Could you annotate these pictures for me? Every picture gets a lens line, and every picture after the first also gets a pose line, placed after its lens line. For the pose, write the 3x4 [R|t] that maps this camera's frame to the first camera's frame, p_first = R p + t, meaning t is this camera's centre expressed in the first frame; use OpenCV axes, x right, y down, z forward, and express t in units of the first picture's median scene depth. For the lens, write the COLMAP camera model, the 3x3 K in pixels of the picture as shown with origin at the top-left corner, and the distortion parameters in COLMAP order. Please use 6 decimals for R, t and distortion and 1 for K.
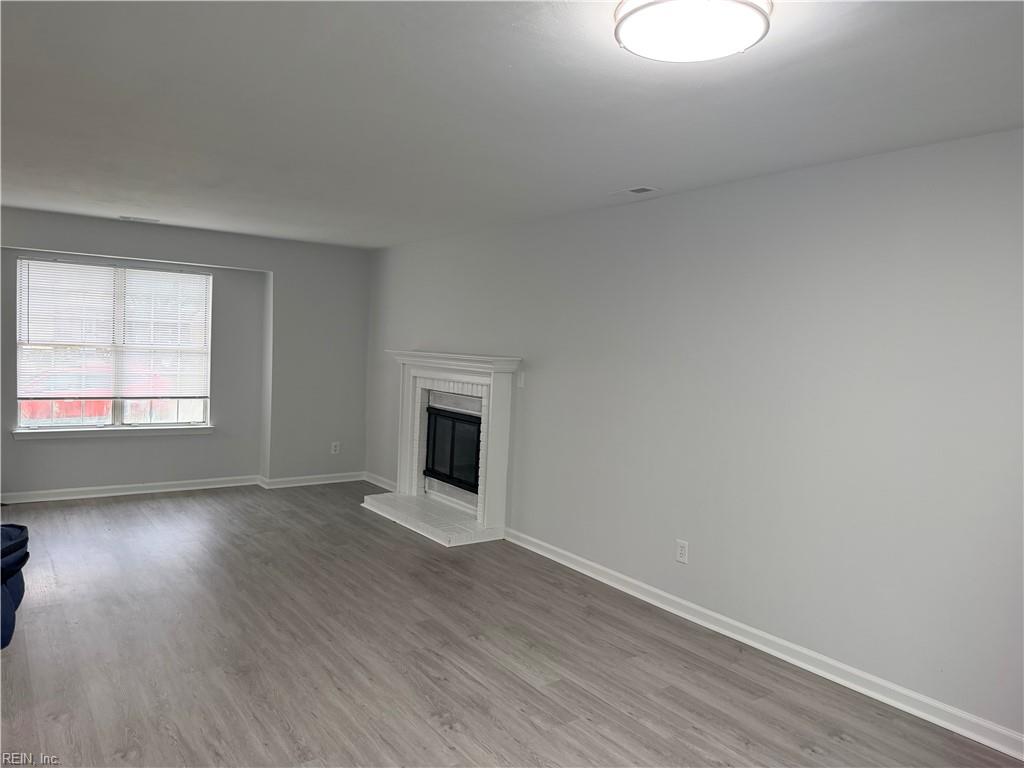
lens RADIAL K [[724.7, 0, 507.6], [0, 724.7, 382.6], [0, 0, 1]] dist [0.034399, -0.004241]
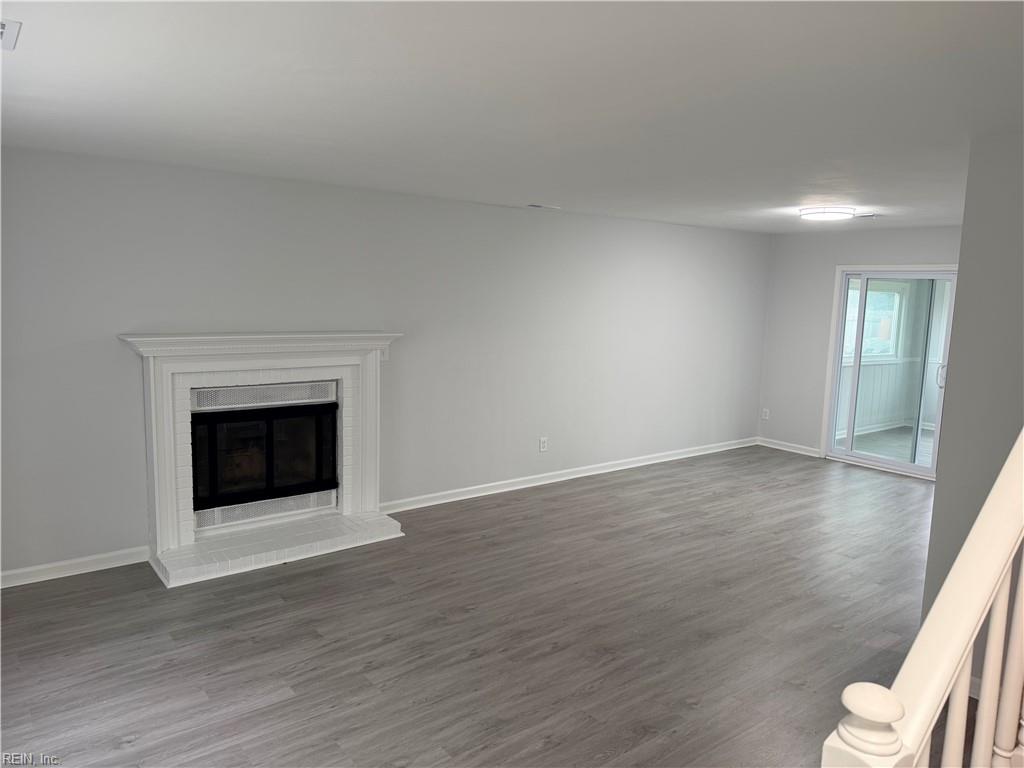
lens RADIAL K [[724.7, 0, 507.4], [0, 724.7, 385.2], [0, 0, 1]] dist [0.034399, -0.004241]
pose [[-0.025213, -0.169965, 0.985127, -1.228438], [0.044905, 0.984253, 0.170964, -0.152916], [-0.998673, 0.048548, -0.017183, 1.080325]]
